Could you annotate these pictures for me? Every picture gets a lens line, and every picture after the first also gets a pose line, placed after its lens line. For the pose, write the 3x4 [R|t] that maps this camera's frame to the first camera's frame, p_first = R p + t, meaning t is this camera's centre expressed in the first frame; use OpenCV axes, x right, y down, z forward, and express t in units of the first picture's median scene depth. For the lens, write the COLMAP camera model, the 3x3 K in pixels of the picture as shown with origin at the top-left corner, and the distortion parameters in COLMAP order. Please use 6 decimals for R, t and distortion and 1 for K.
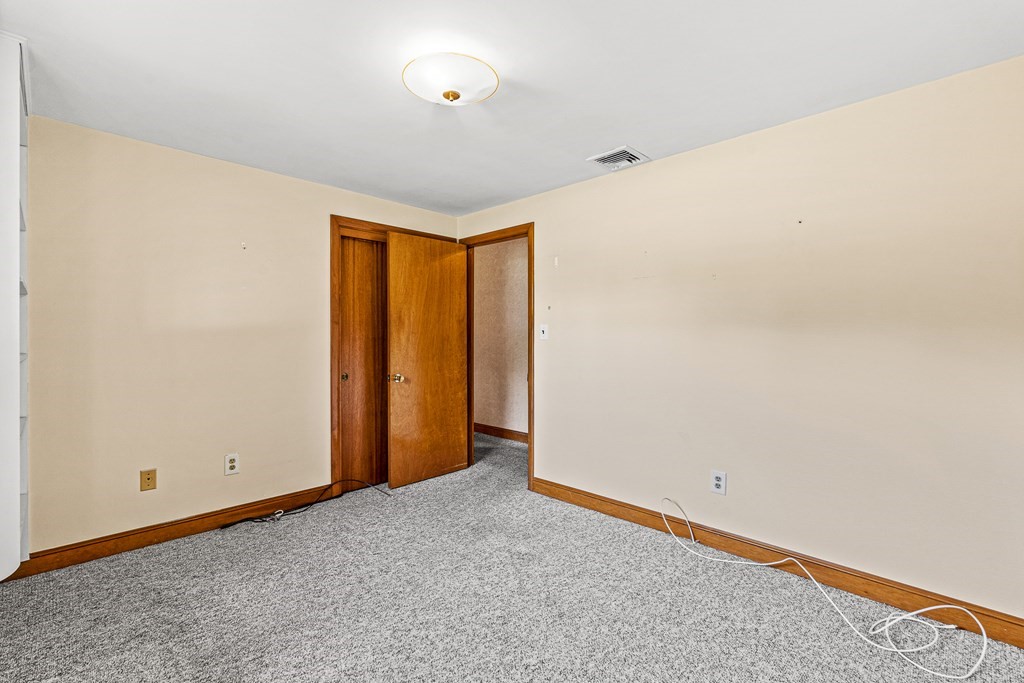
lens RADIAL K [[457.9, 0, 516.0], [0, 457.9, 333.8], [0, 0, 1]] dist [-0.003509, -0.000011]
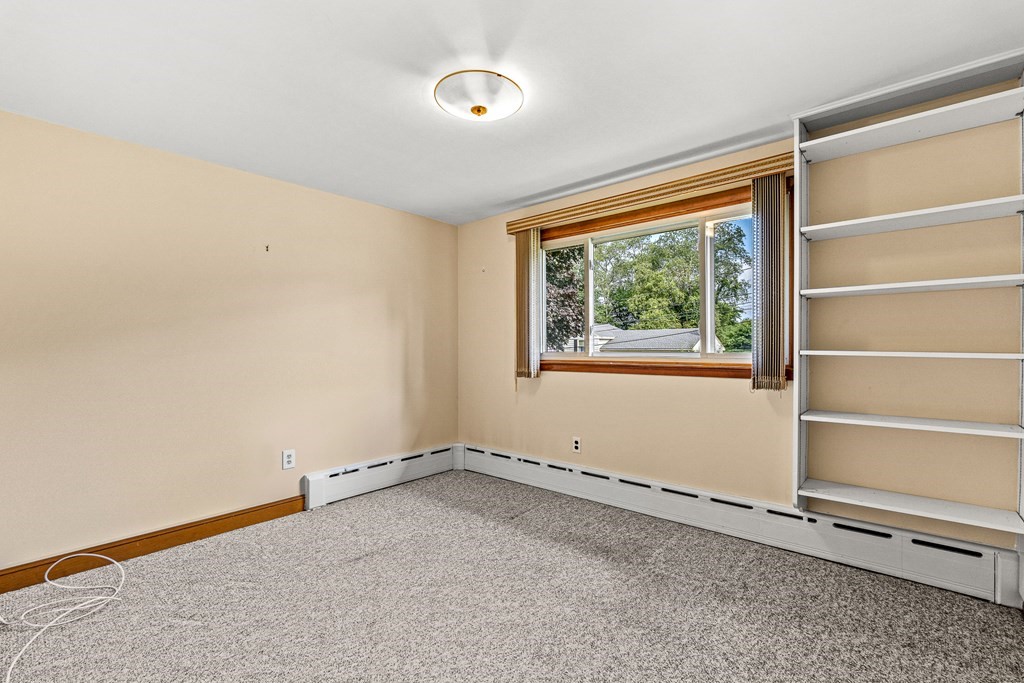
lens RADIAL K [[457.9, 0, 516.0], [0, 457.9, 333.8], [0, 0, 1]] dist [-0.003509, -0.000011]
pose [[-0.998163, 0.005739, -0.060320, -0.148875], [0.007441, 0.999580, -0.028024, 0.028493], [0.060134, -0.028421, -0.997786, 1.970088]]
